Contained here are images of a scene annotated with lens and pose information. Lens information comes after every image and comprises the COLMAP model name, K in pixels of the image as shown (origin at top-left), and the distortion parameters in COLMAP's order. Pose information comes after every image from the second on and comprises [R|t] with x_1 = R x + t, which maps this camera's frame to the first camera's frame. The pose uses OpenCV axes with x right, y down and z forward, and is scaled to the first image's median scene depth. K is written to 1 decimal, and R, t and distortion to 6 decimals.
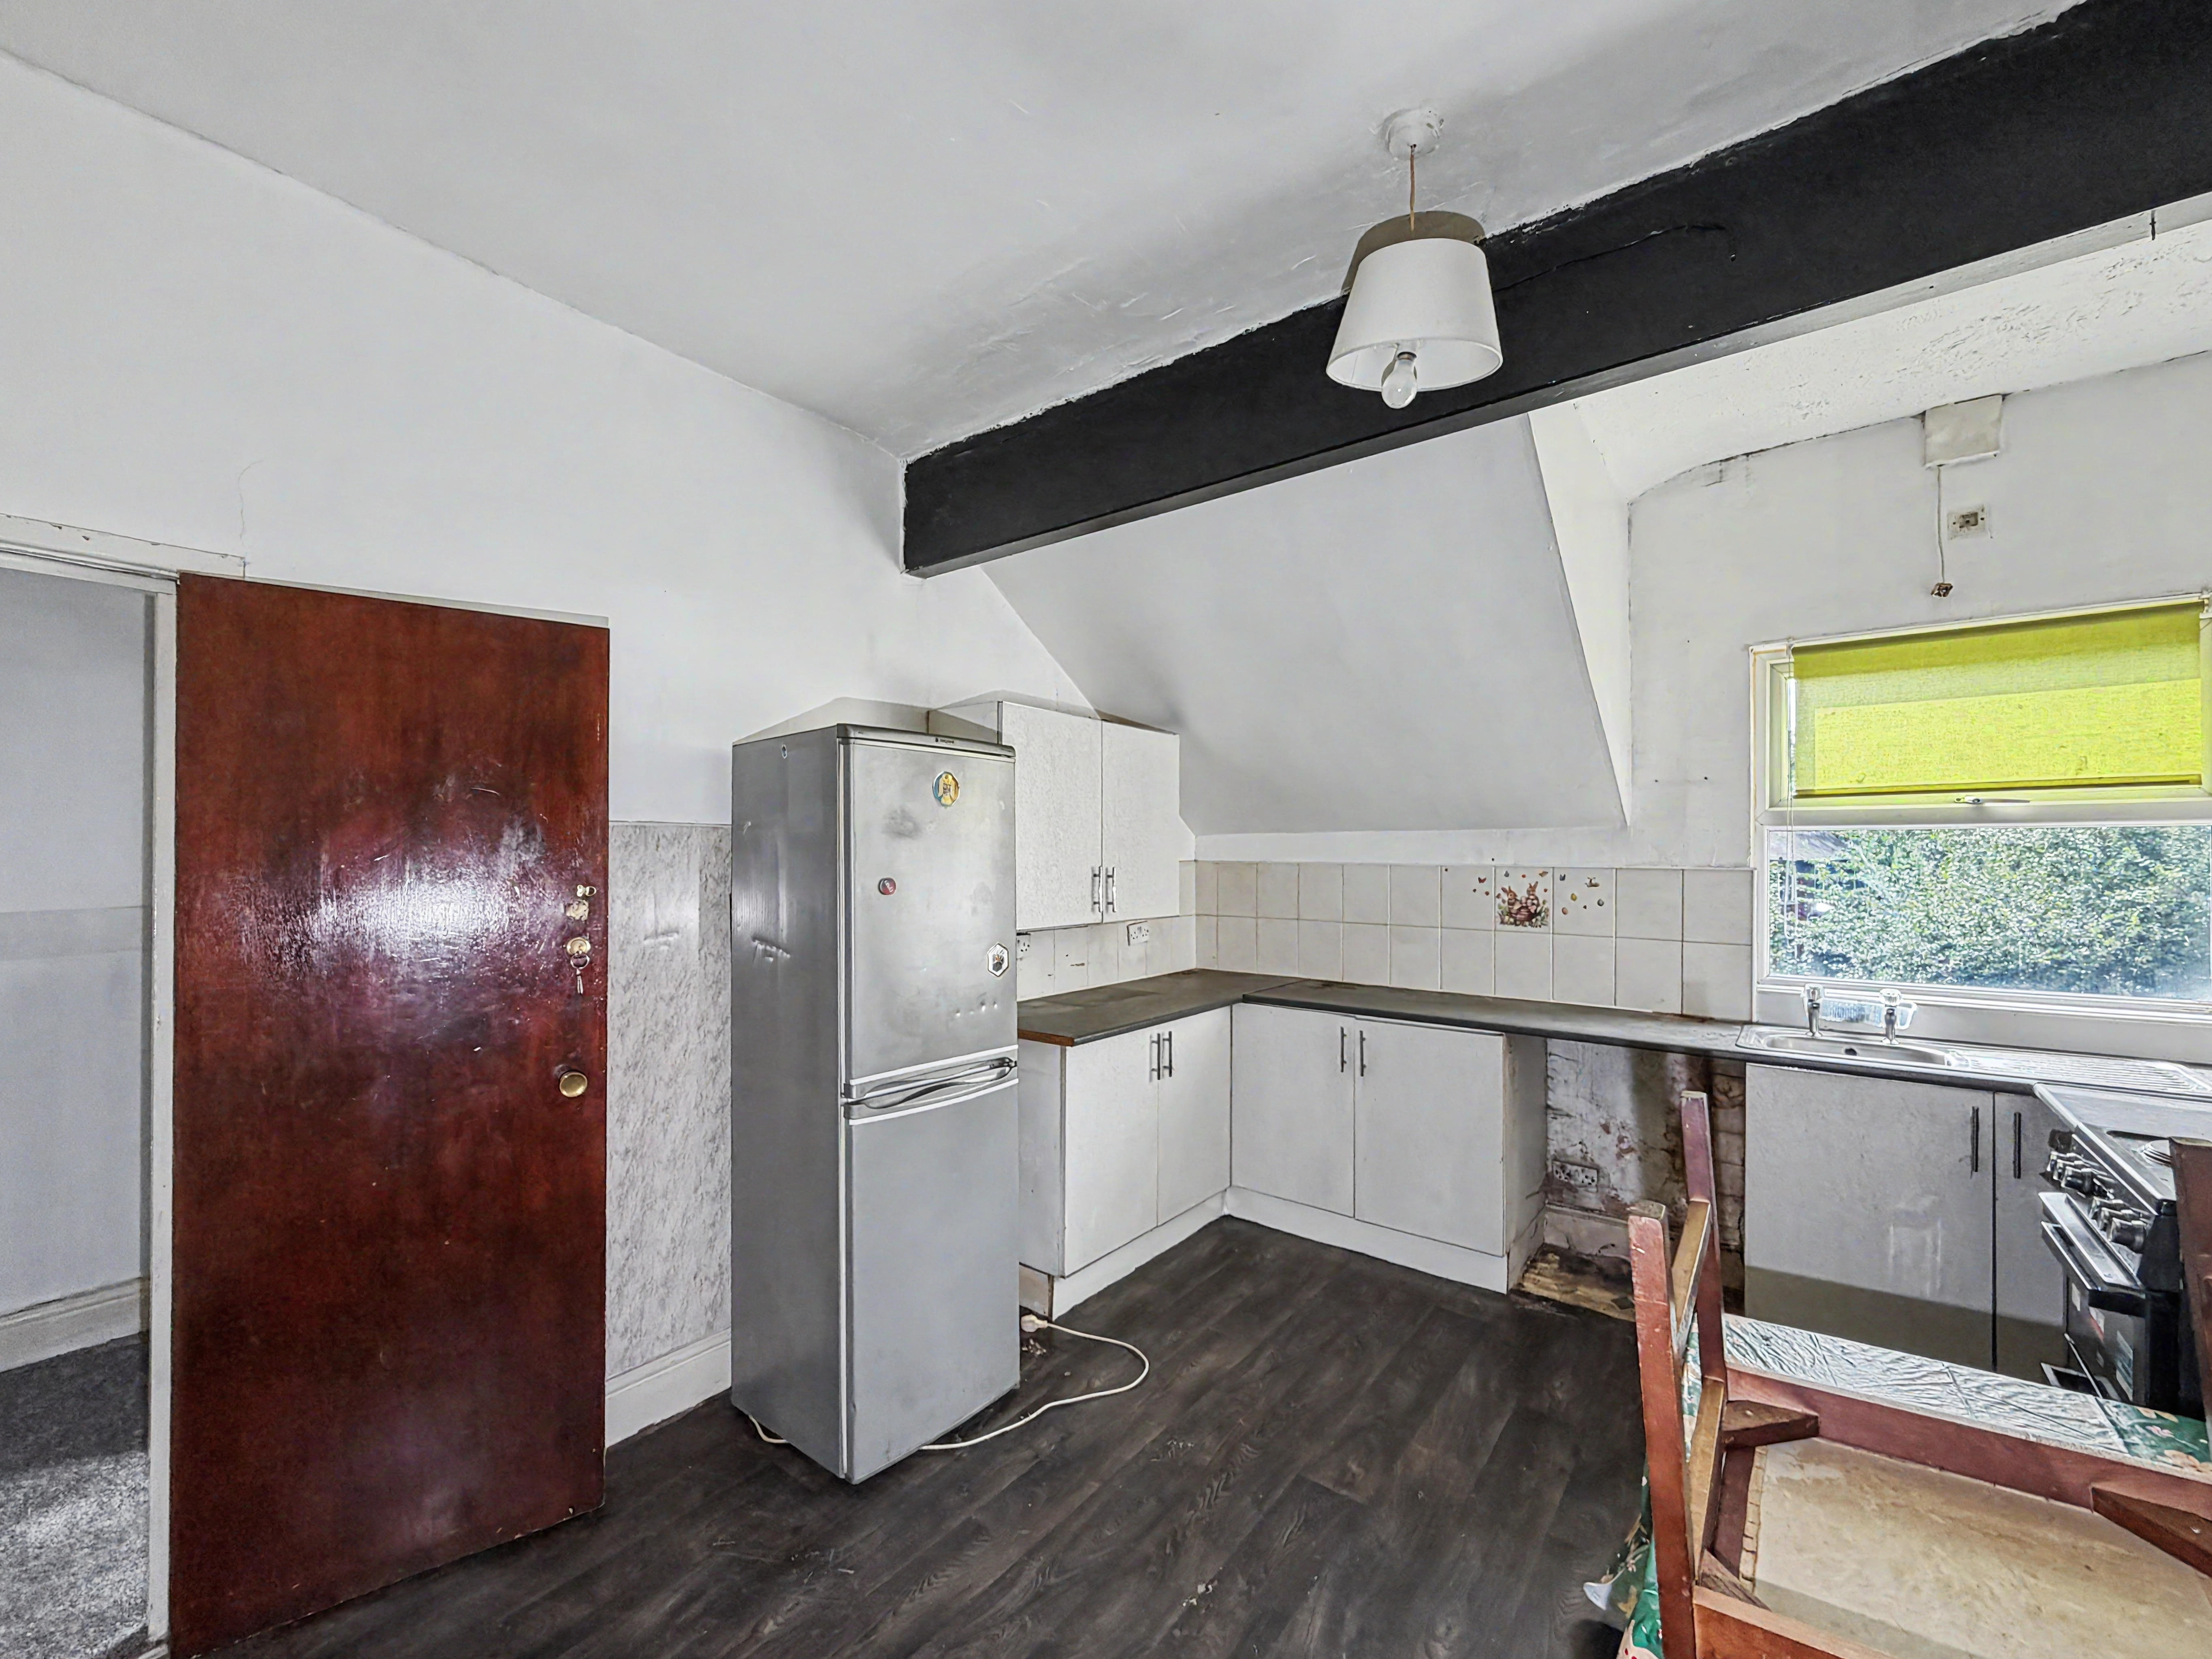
lens RADIAL K [[930.6, 0, 1097.0], [0, 930.6, 853.3], [0, 0, 1]] dist [0.015200, 0.000073]
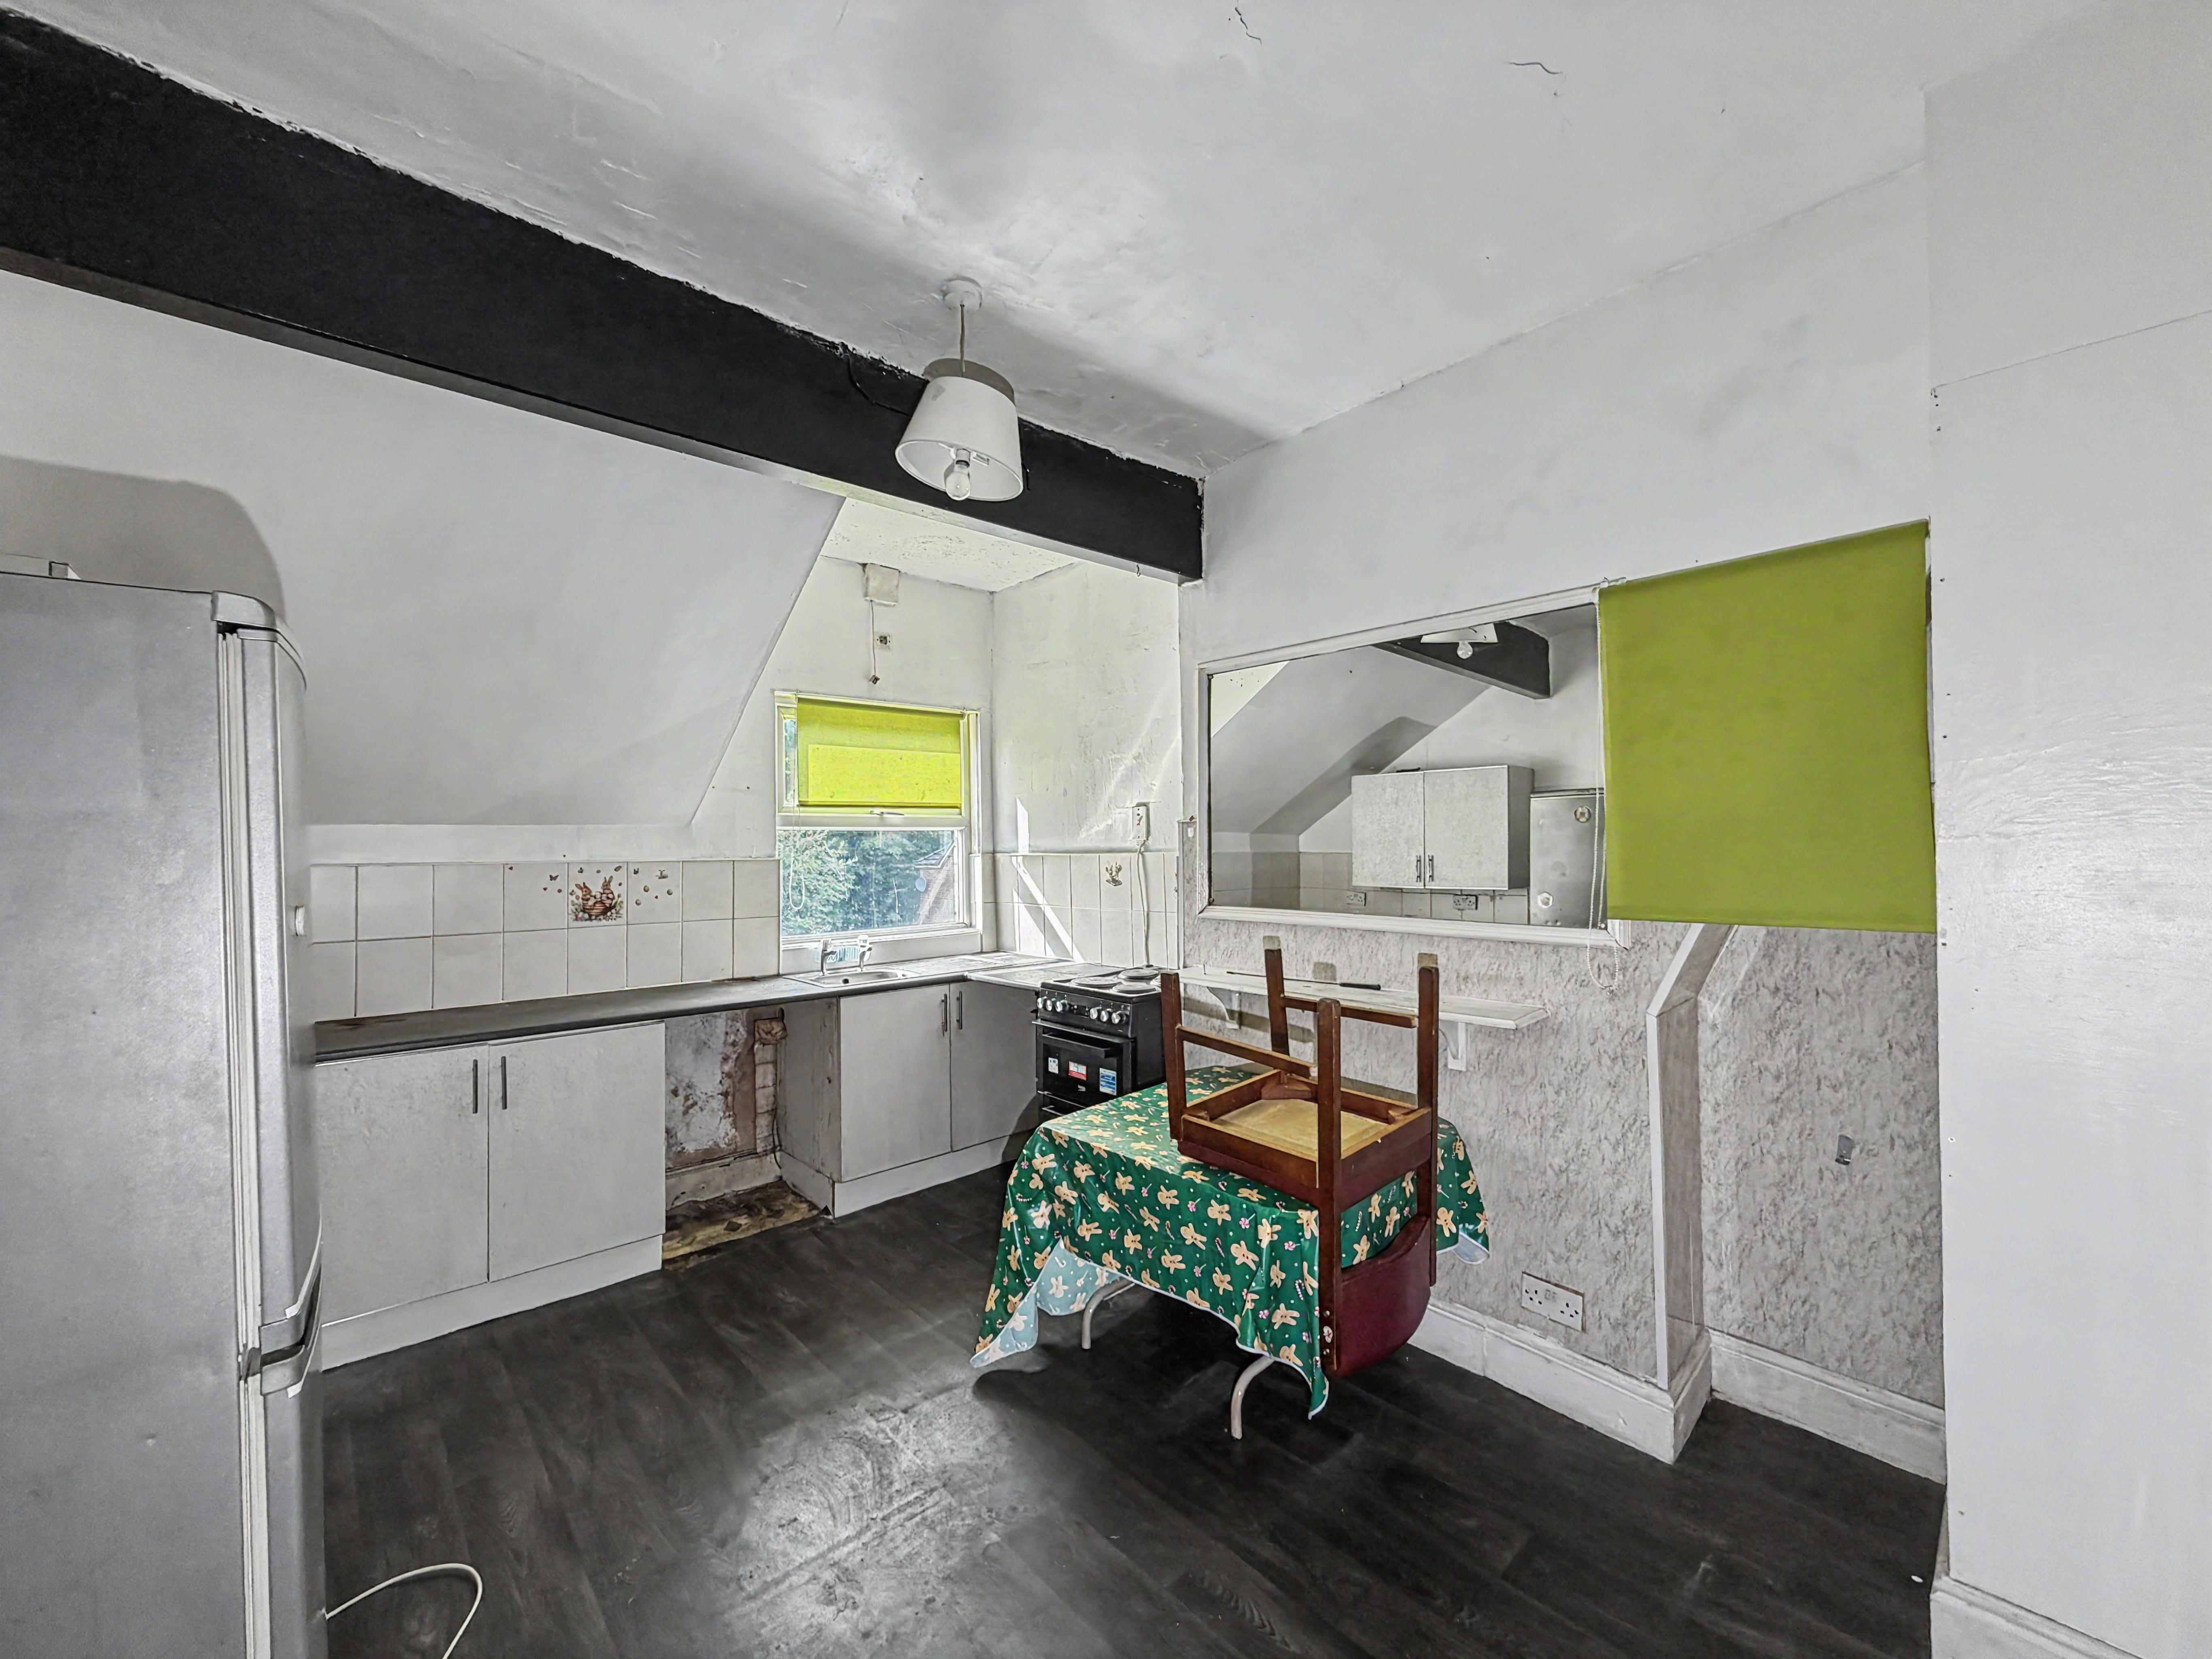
lens RADIAL K [[880.1, 0, 1098.1], [0, 880.1, 830.1], [0, 0, 1]] dist [0.000600, 0.000033]
pose [[0.190364, 0.010273, 0.981660, -0.444684], [0.009088, 0.999884, -0.012226, -0.004550], [-0.981671, 0.011249, 0.190249, 0.326244]]
